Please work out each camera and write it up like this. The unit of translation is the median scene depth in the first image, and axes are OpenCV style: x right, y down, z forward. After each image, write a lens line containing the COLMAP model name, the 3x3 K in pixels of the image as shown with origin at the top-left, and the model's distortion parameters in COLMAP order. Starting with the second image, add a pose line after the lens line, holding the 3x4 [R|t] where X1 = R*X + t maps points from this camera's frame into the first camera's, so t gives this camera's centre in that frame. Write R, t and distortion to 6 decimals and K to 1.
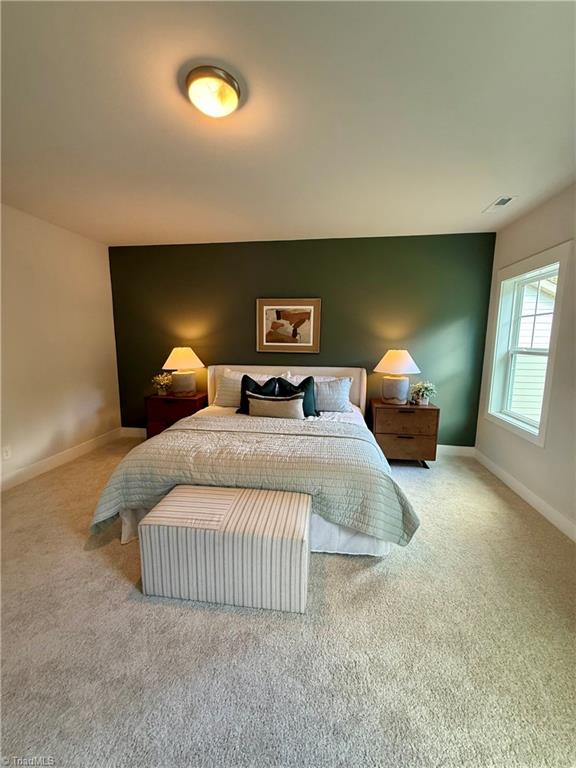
lens RADIAL K [[307.0, 0, 288.0], [0, 307.0, 384.0], [0, 0, 1]] dist [0.000759, -0.000099]
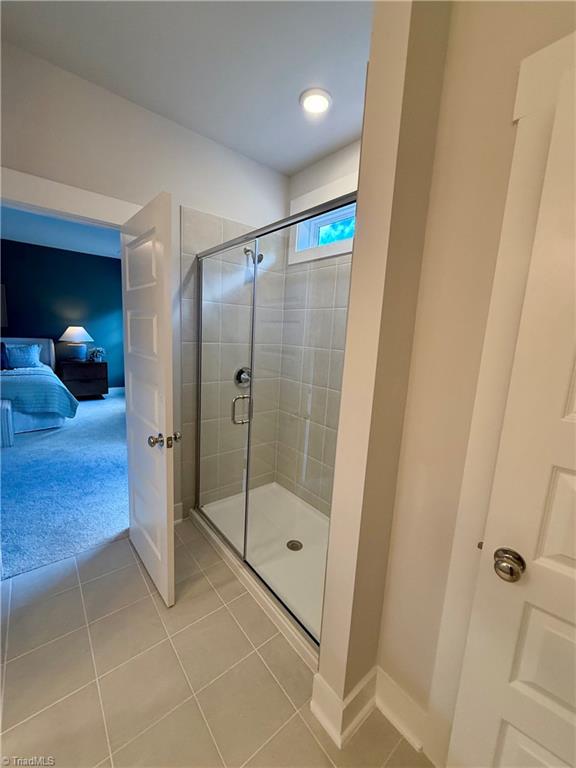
lens RADIAL K [[307.0, 0, 288.0], [0, 307.0, 384.0], [0, 0, 1]] dist [0.000759, -0.000099]
pose [[0.675131, -0.095147, 0.731536, -0.081408], [0.058384, 0.995428, 0.075588, 0.124470], [-0.735383, -0.008322, 0.677600, -0.852458]]
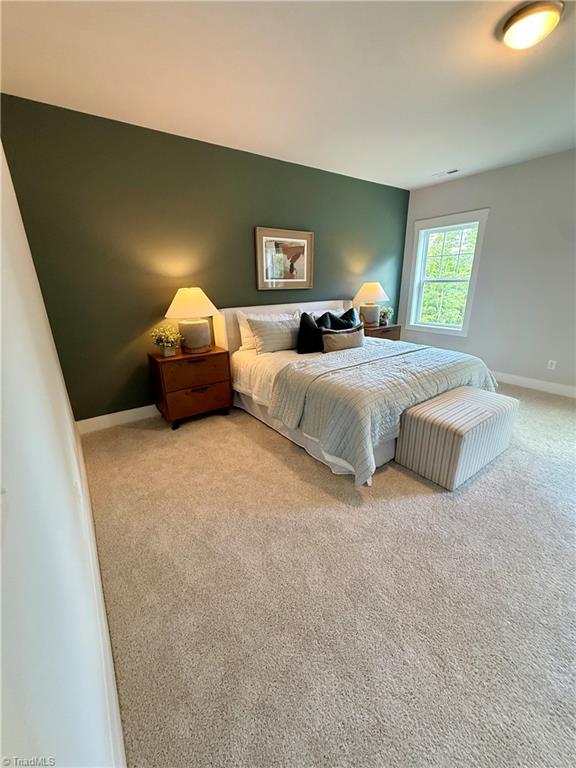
lens RADIAL K [[307.0, 0, 288.0], [0, 307.0, 384.0], [0, 0, 1]] dist [0.000759, -0.000099]
pose [[0.722439, -0.240704, 0.648185, -0.718911], [0.122810, 0.967213, 0.222298, -0.028580], [-0.680441, -0.080993, 0.728313, 0.269123]]
